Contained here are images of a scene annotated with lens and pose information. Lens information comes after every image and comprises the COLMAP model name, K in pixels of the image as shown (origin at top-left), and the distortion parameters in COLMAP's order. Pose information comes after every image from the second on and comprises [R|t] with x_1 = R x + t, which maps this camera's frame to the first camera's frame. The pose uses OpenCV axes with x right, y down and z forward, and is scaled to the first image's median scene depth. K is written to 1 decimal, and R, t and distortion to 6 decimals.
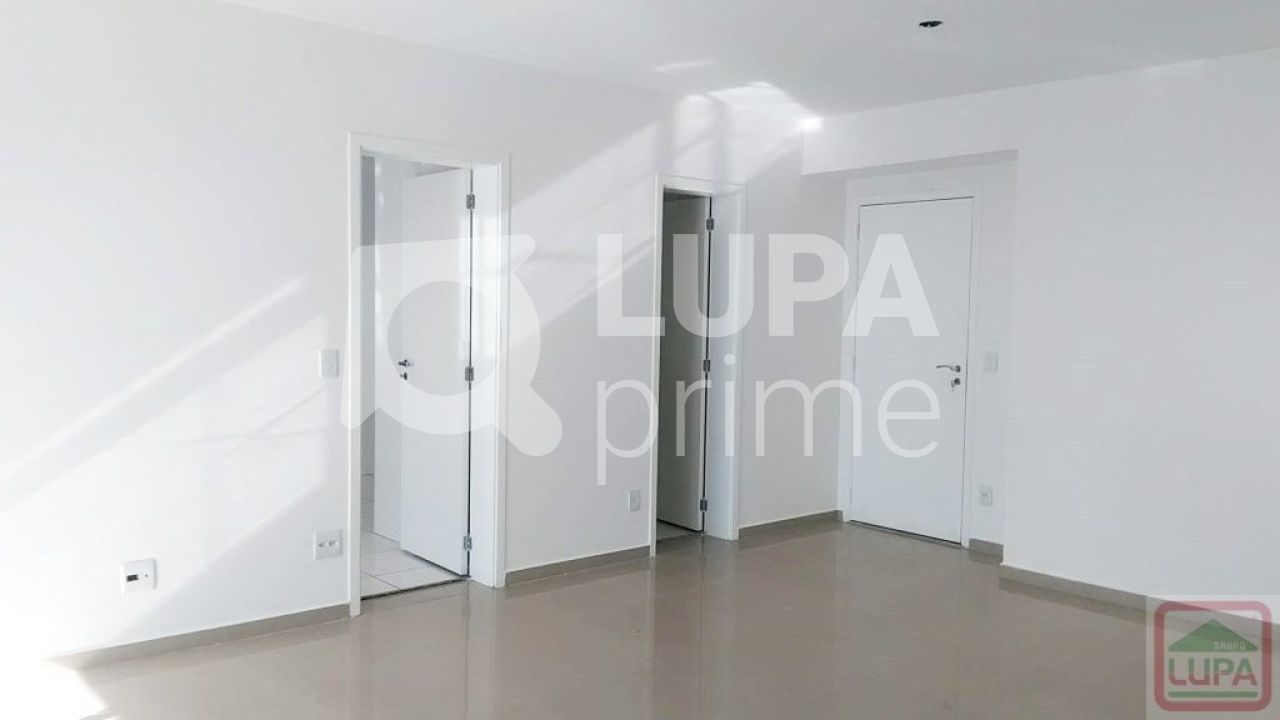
lens RADIAL K [[1003.8, 0, 640.0], [0, 1003.8, 360.0], [0, 0, 1]] dist [0.003920, -0.001271]
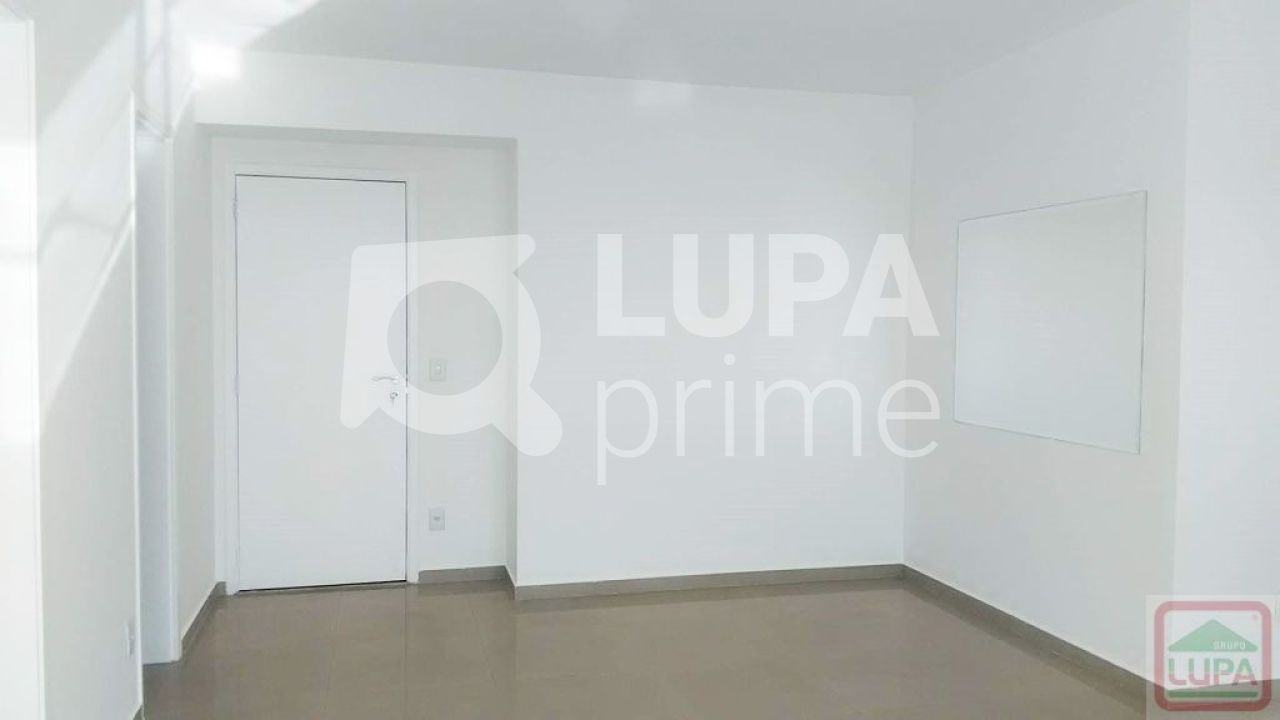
lens RADIAL K [[1051.0, 0, 640.0], [0, 1051.0, 360.0], [0, 0, 1]] dist [0.062158, 0.000259]
pose [[0.445324, -0.046024, 0.894186, -0.409836], [0.049624, 0.998412, 0.026675, -0.022532], [-0.893993, 0.032494, 0.446901, 0.415207]]
